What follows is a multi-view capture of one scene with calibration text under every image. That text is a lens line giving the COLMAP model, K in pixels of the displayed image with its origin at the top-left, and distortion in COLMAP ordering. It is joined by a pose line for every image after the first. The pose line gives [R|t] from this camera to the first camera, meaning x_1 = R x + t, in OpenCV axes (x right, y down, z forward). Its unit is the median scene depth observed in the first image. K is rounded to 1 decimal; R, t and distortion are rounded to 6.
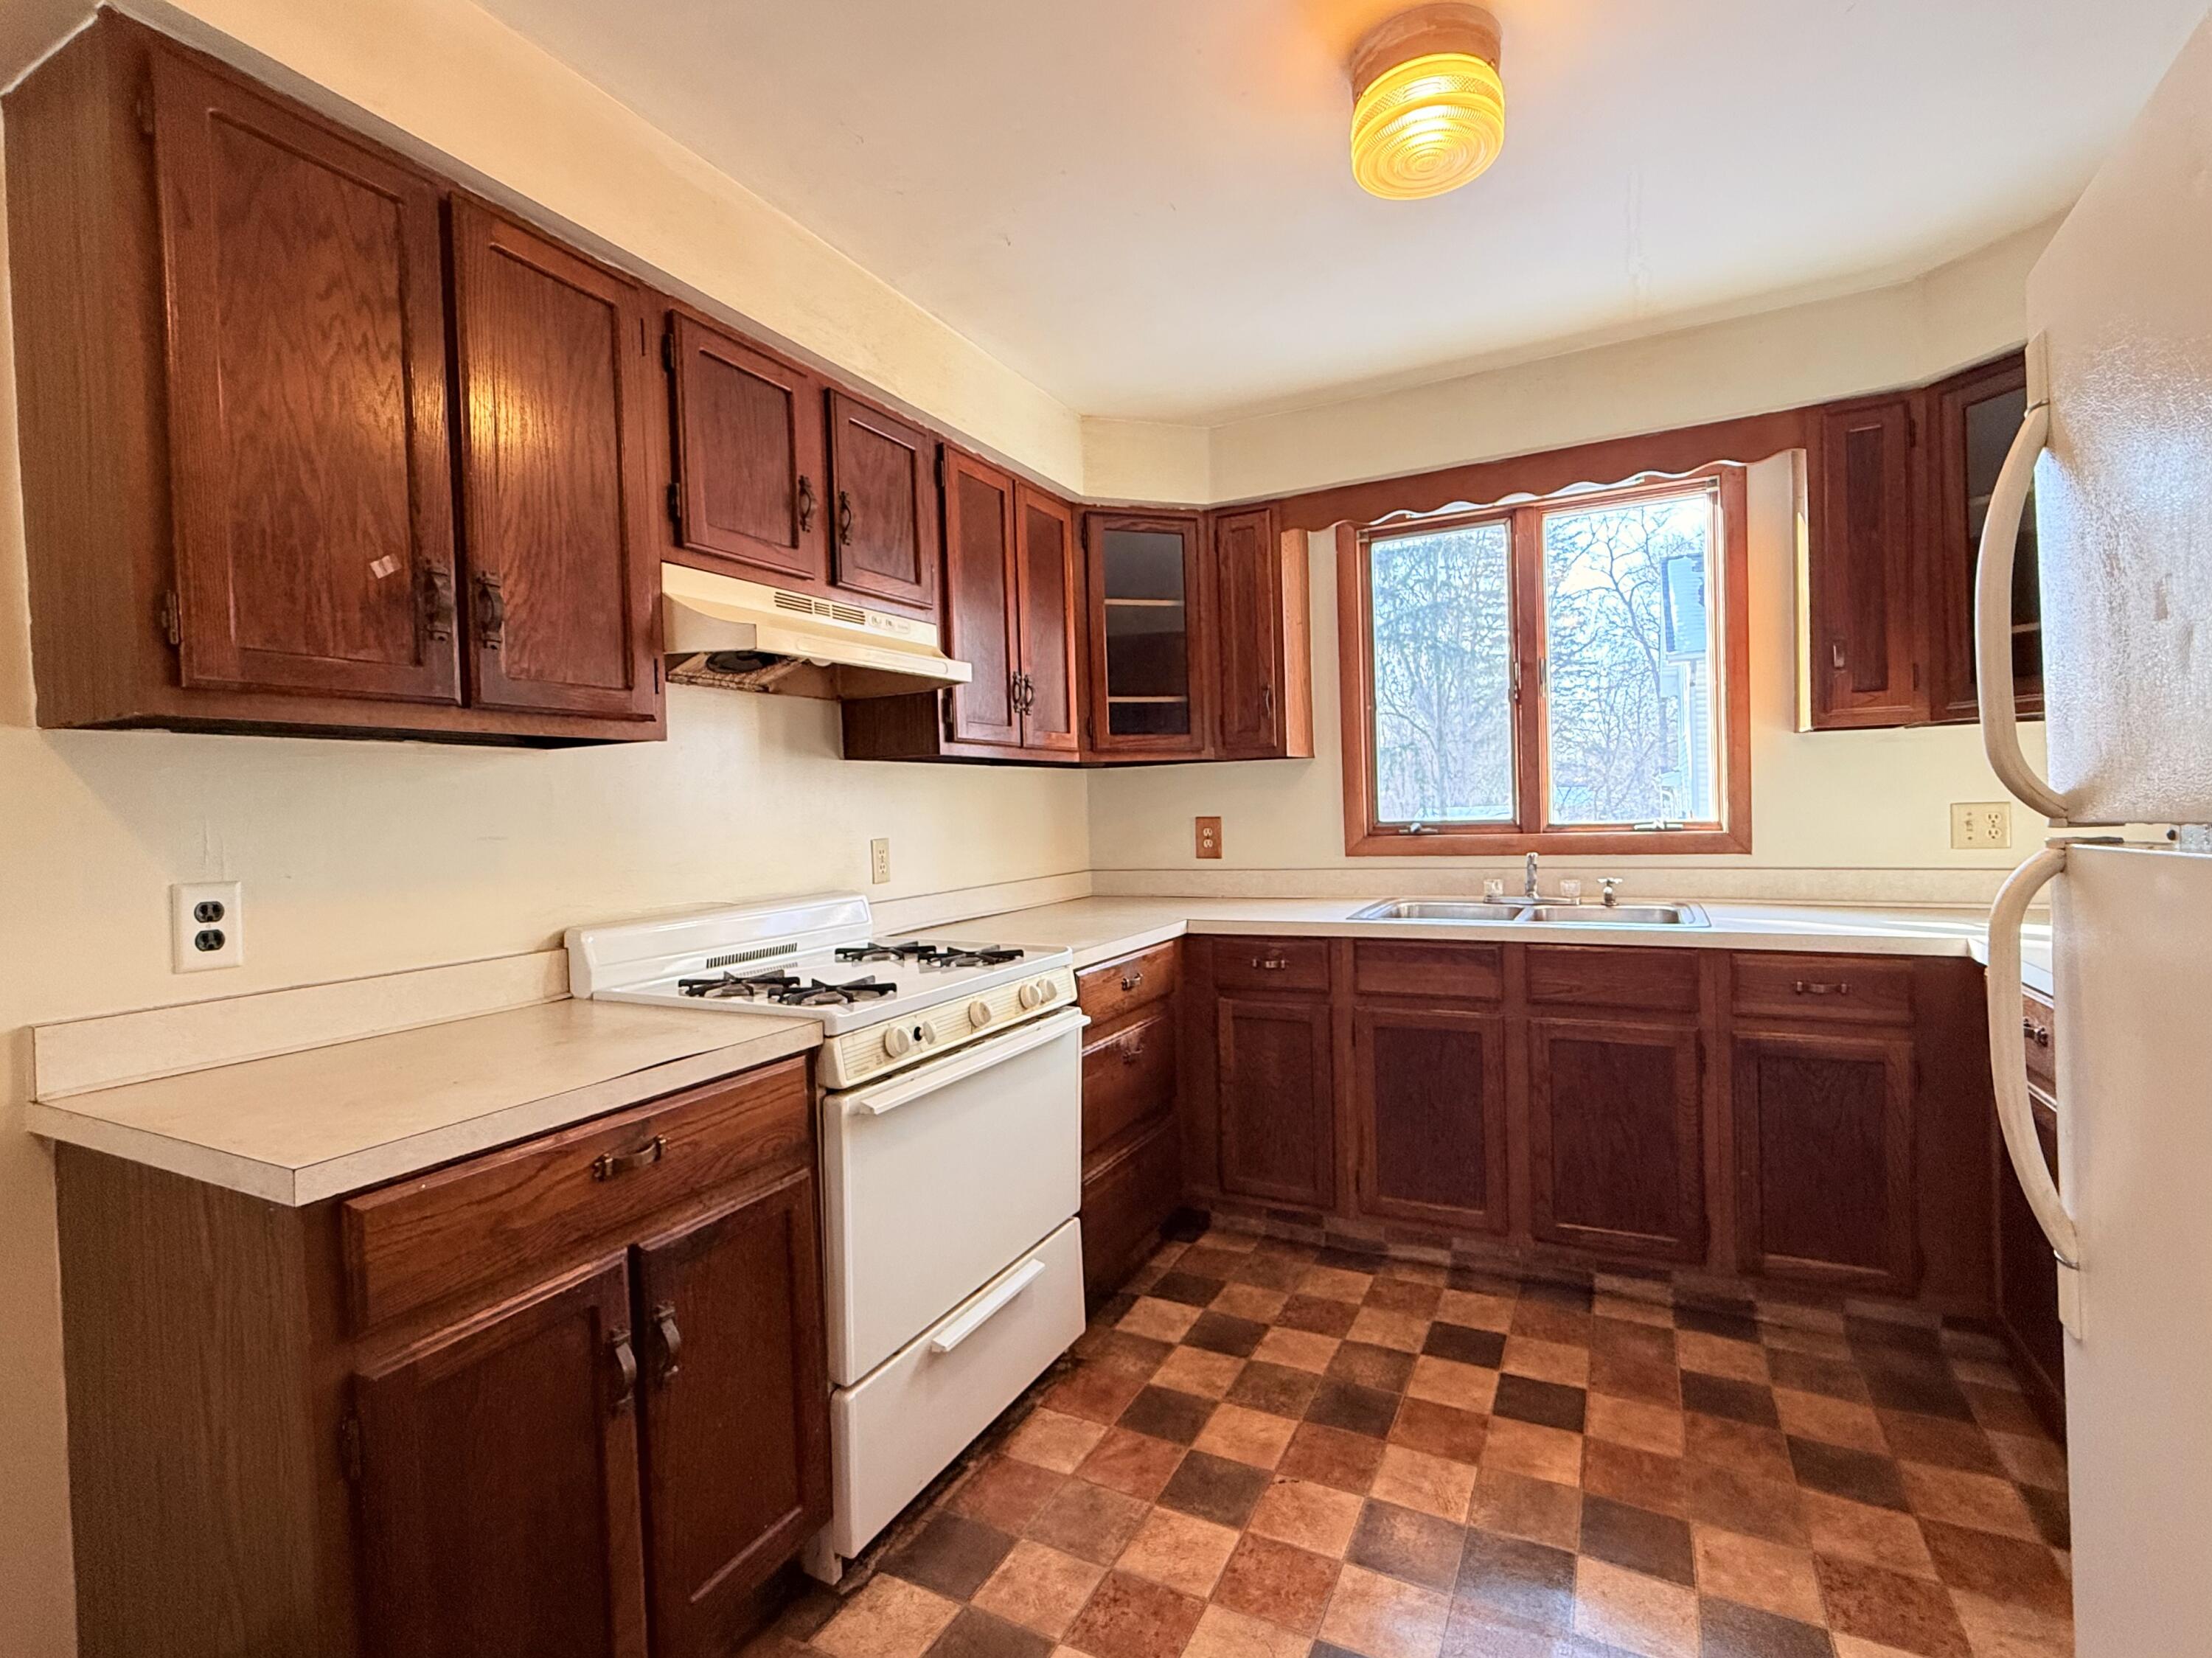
lens RADIAL K [[1026.1, 0, 1106.0], [0, 1026.1, 829.0], [0, 0, 1]] dist [0.000259, 0.000282]
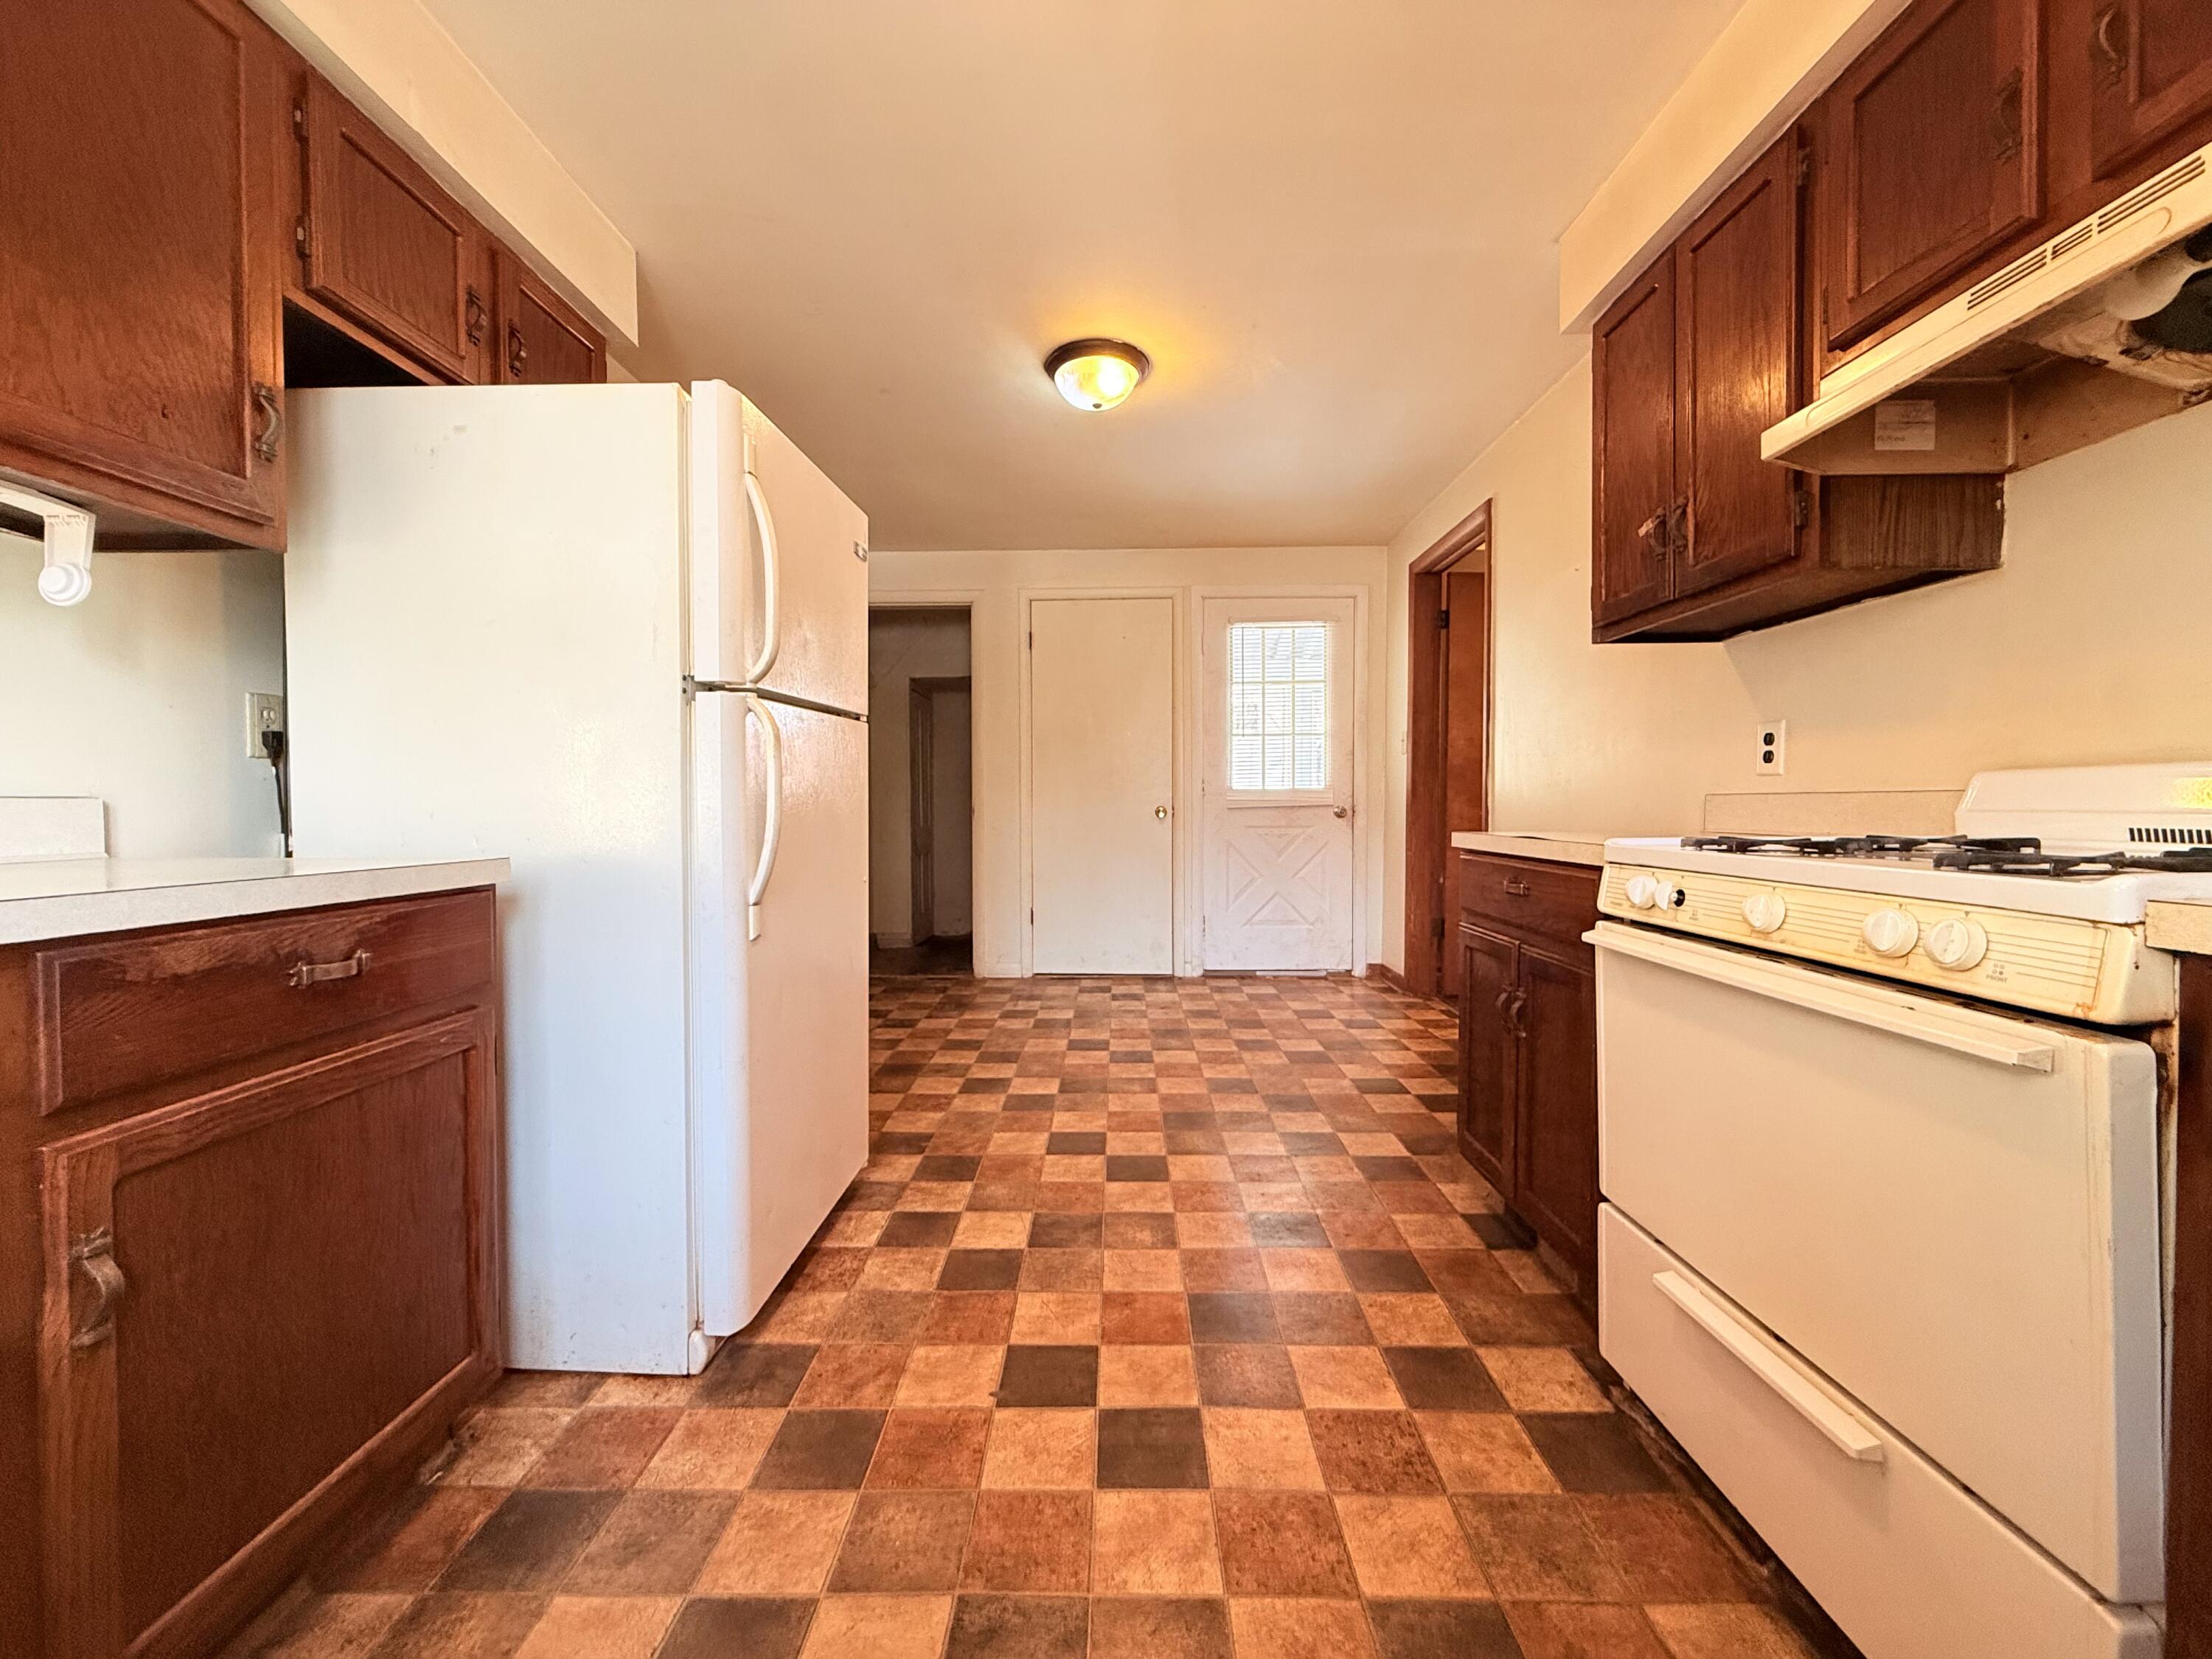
lens RADIAL K [[887.8, 0, 1103.6], [0, 887.8, 822.2], [0, 0, 1]] dist [-0.001883, -0.000556]
pose [[-0.898500, 0.043220, -0.436840, 0.477742], [0.022280, 0.998349, 0.052949, 0.080025], [0.438407, 0.037842, -0.897980, 1.265840]]
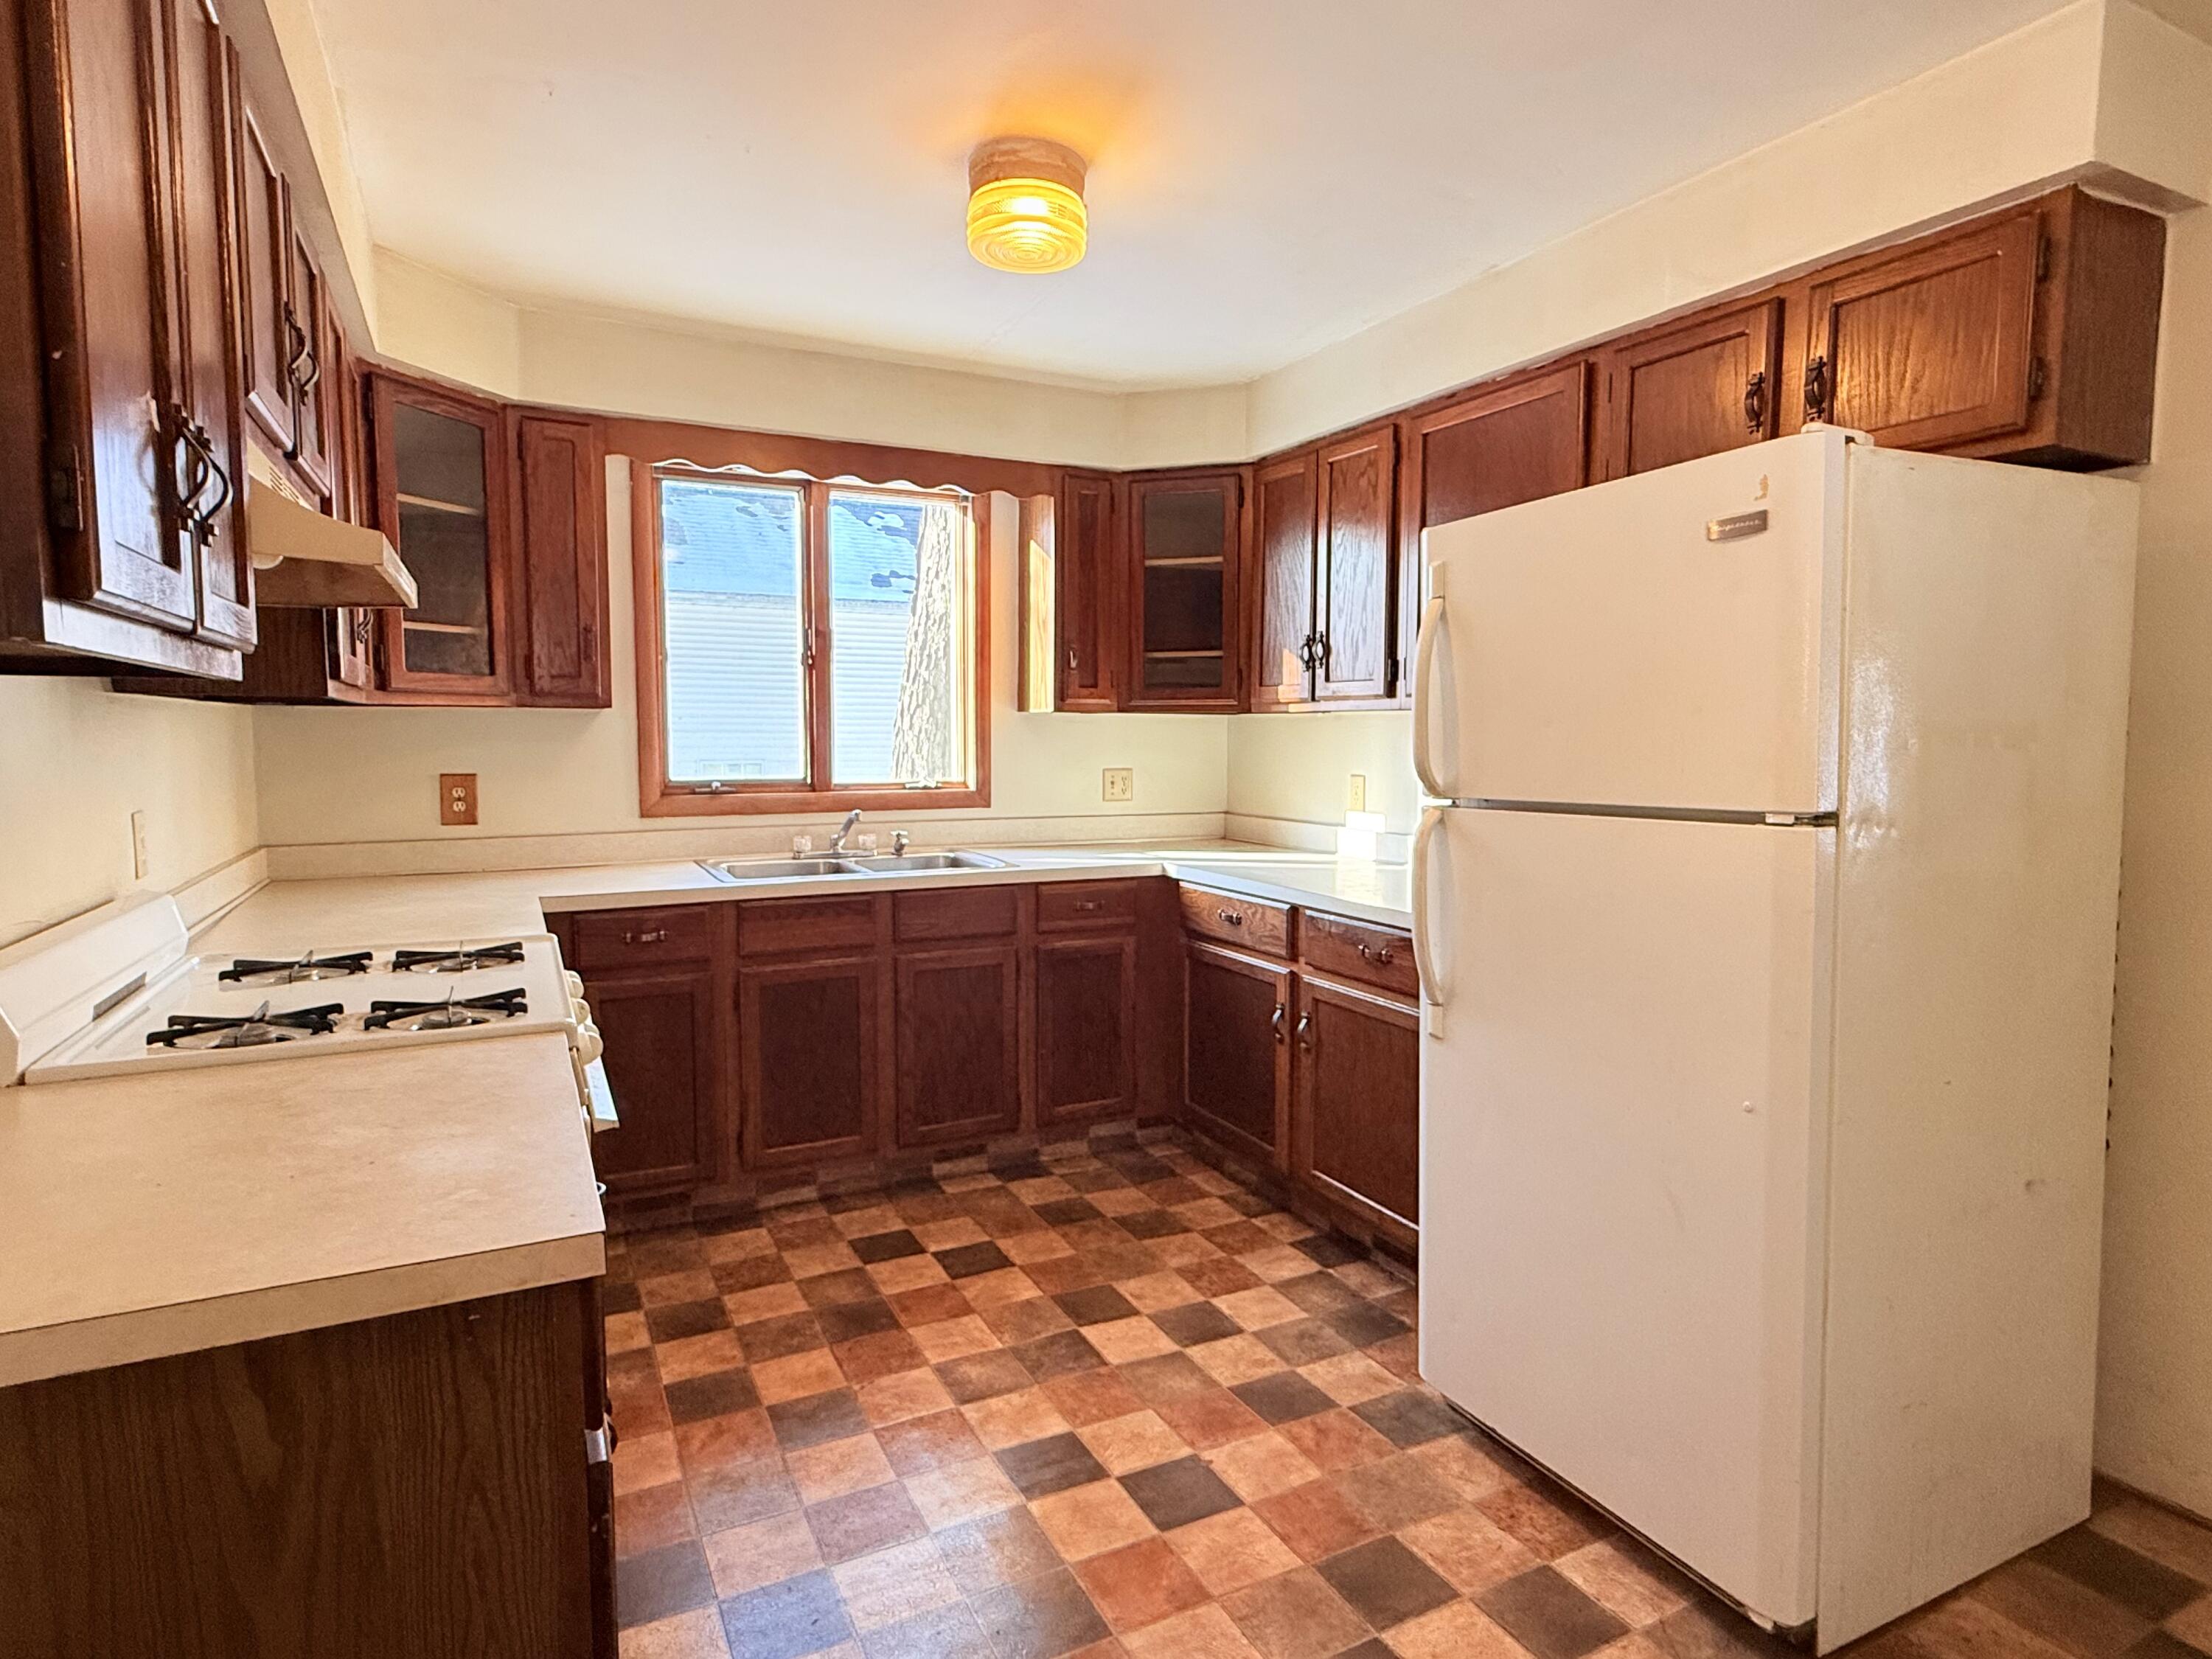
lens RADIAL K [[1198.1, 0, 1107.8], [0, 1198.1, 833.3], [0, 0, 1]] dist [0.001000, 0.001411]
pose [[0.590575, -0.037383, 0.806117, -0.636517], [-0.003414, 0.998802, 0.048819, -0.021974], [-0.806976, -0.031583, 0.589739, 0.042126]]
